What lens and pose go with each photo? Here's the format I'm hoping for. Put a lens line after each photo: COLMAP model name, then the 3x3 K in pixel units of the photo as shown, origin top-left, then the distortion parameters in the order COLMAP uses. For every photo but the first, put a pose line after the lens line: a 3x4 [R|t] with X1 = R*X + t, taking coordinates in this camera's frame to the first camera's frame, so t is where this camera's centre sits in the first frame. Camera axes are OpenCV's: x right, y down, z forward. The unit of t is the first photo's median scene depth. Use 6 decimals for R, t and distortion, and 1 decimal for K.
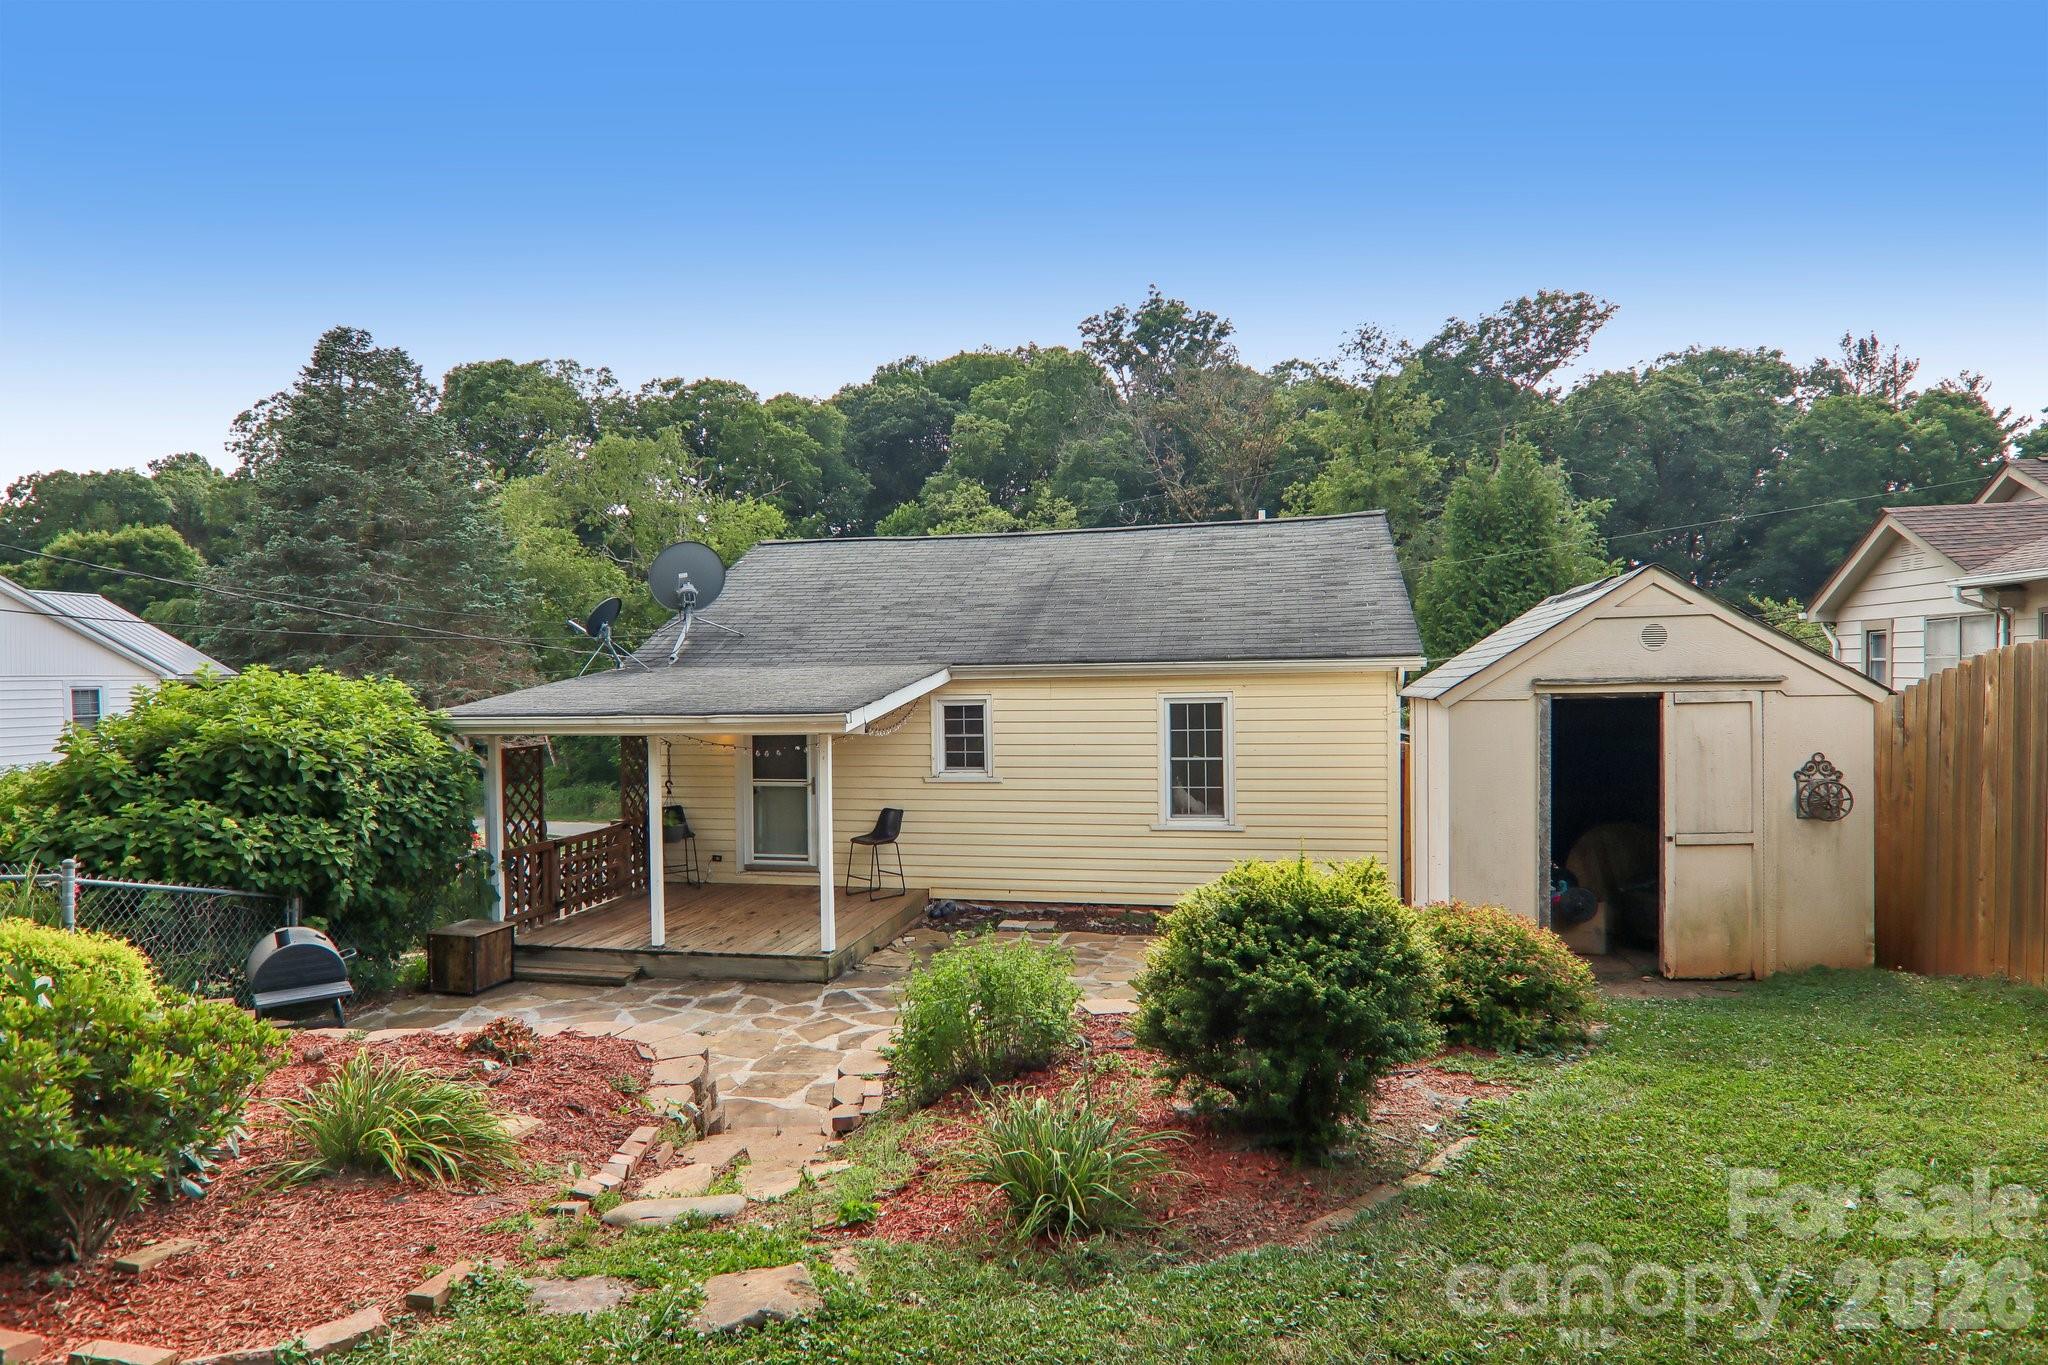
lens RADIAL K [[1117.9, 0, 1026.4], [0, 1117.9, 688.0], [0, 0, 1]] dist [0.002896, -0.017351]
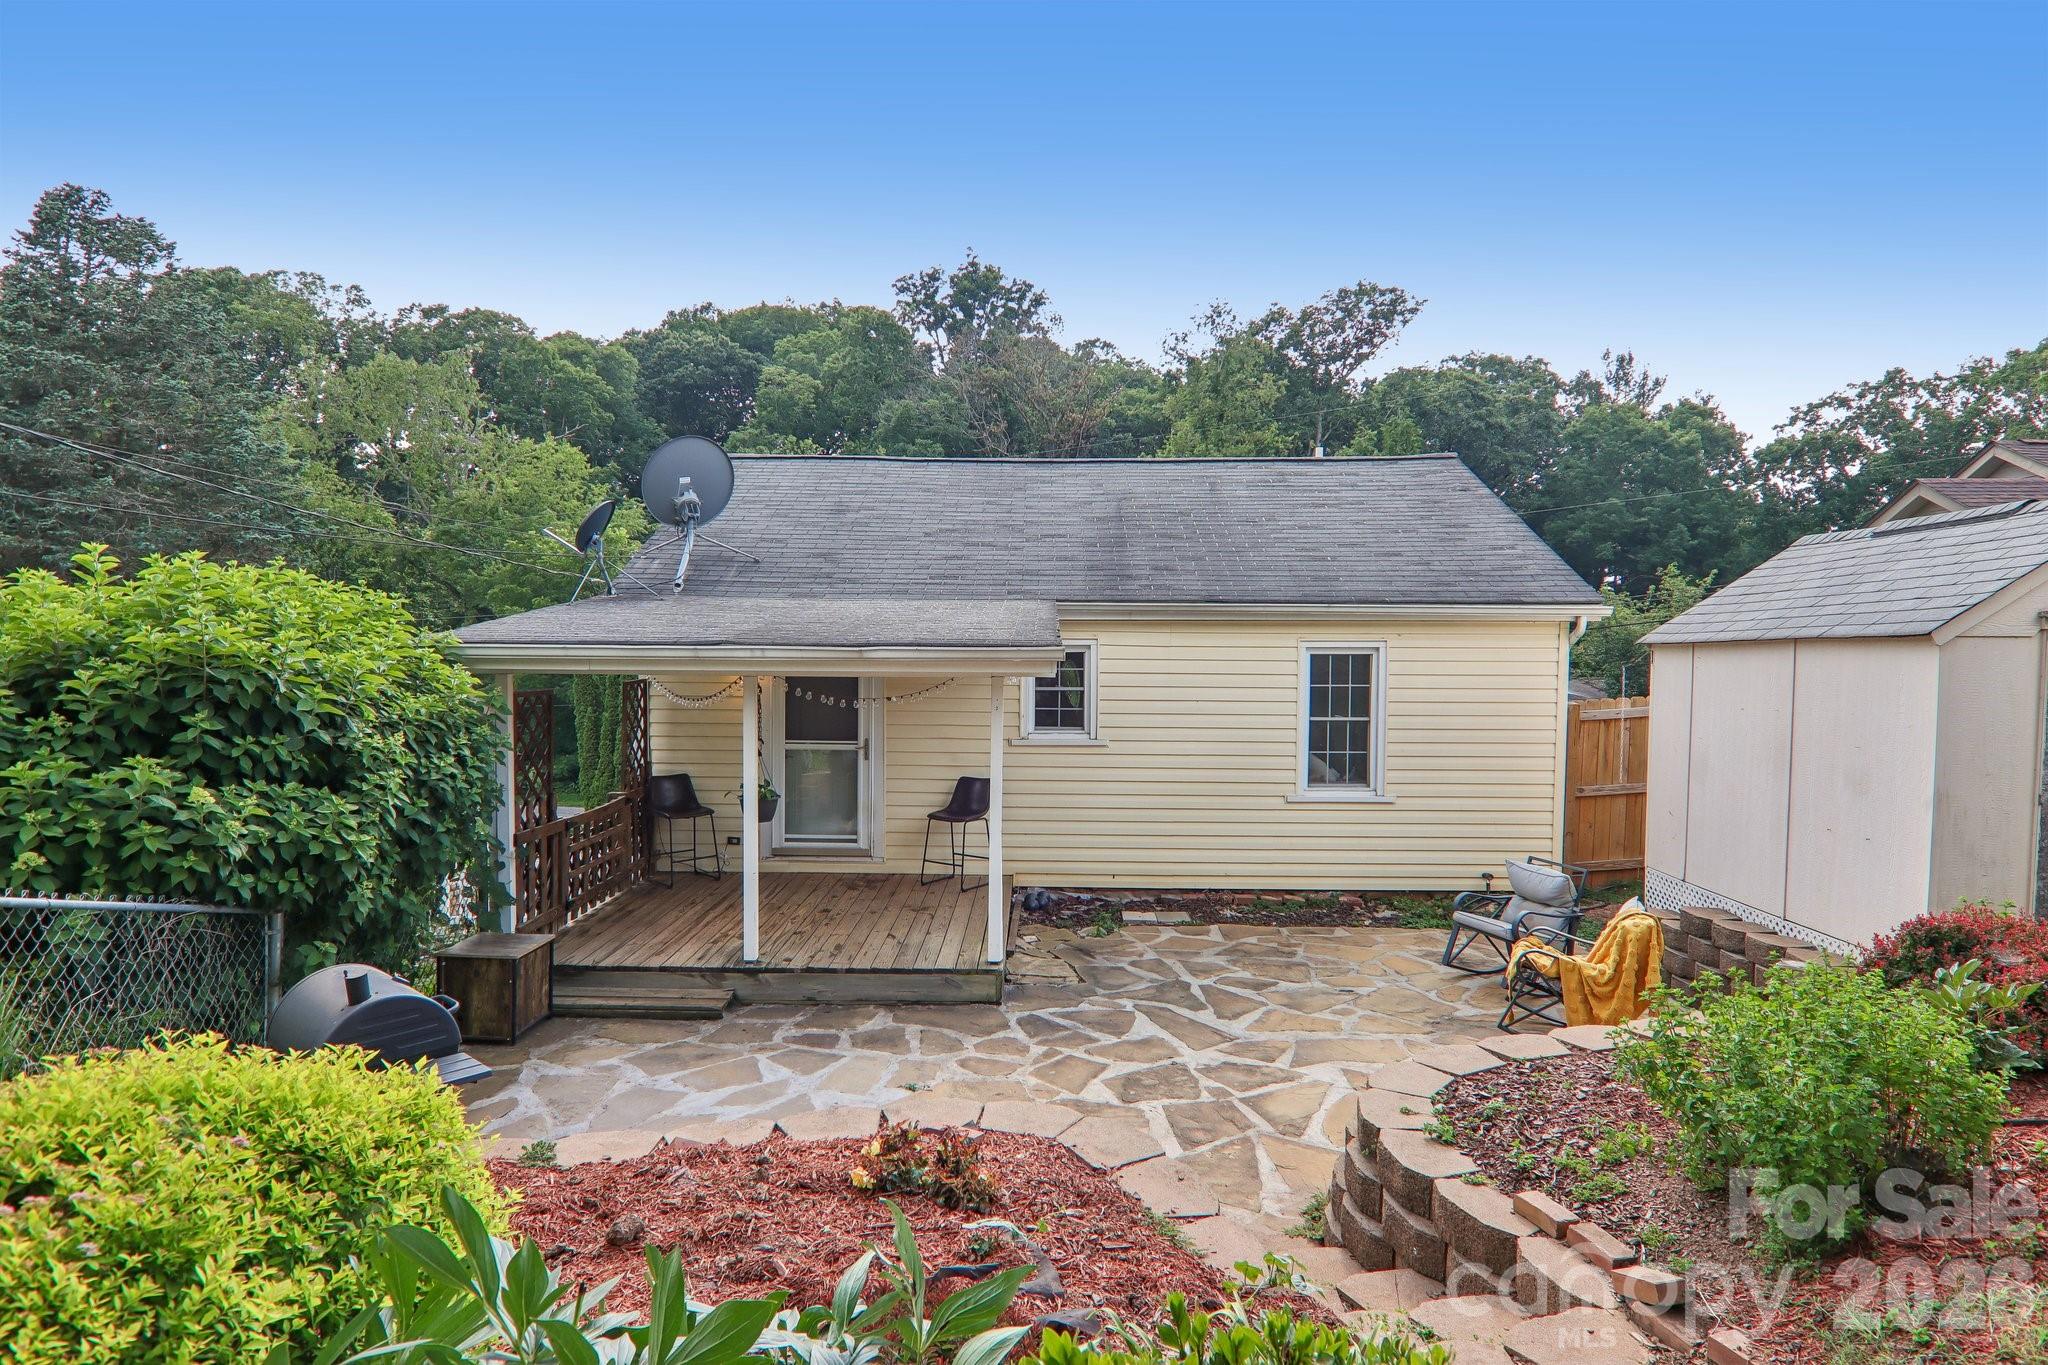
lens RADIAL K [[1125.2, 0, 1024.0], [0, 1125.2, 682.5], [0, 0, 1]] dist [0.003291, -0.013928]
pose [[0.980647, 0.015633, 0.195158, -0.250633], [-0.018994, 0.999702, 0.015360, 0.026447], [-0.194859, -0.018770, 0.980652, 0.198418]]
